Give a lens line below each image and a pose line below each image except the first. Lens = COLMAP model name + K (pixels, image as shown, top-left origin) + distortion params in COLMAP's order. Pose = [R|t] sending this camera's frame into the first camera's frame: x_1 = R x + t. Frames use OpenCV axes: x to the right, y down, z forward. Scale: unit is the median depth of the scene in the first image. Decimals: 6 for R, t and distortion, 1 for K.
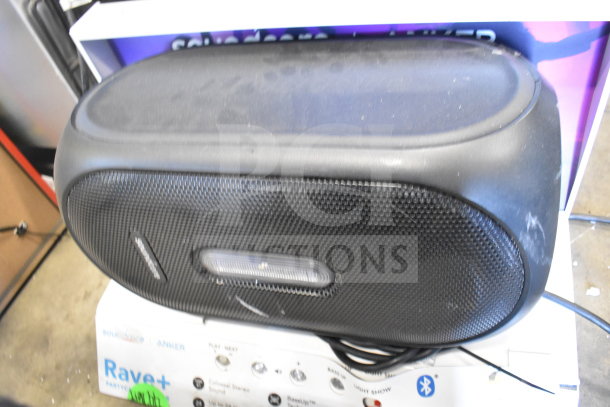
lens RADIAL K [[500.5, 0, 305.0], [0, 500.5, 203.5], [0, 0, 1]] dist [-0.085714, 0.002353]
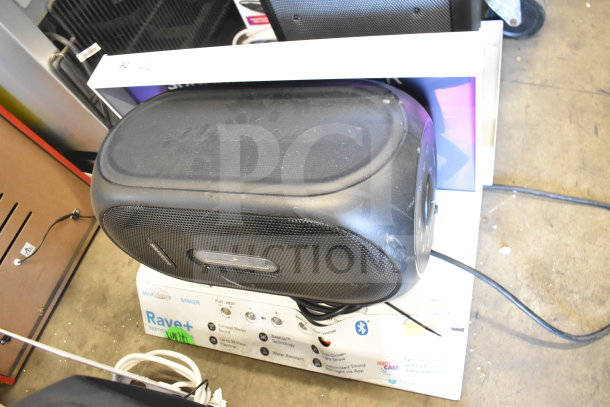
lens RADIAL K [[500.5, 0, 305.0], [0, 500.5, 203.5], [0, 0, 1]] dist [-0.085714, 0.002353]
pose [[0.993463, -0.057064, -0.098864, 0.204380], [0.073687, 0.982052, 0.173622, -0.202278], [0.087182, -0.179772, 0.979837, -0.296369]]
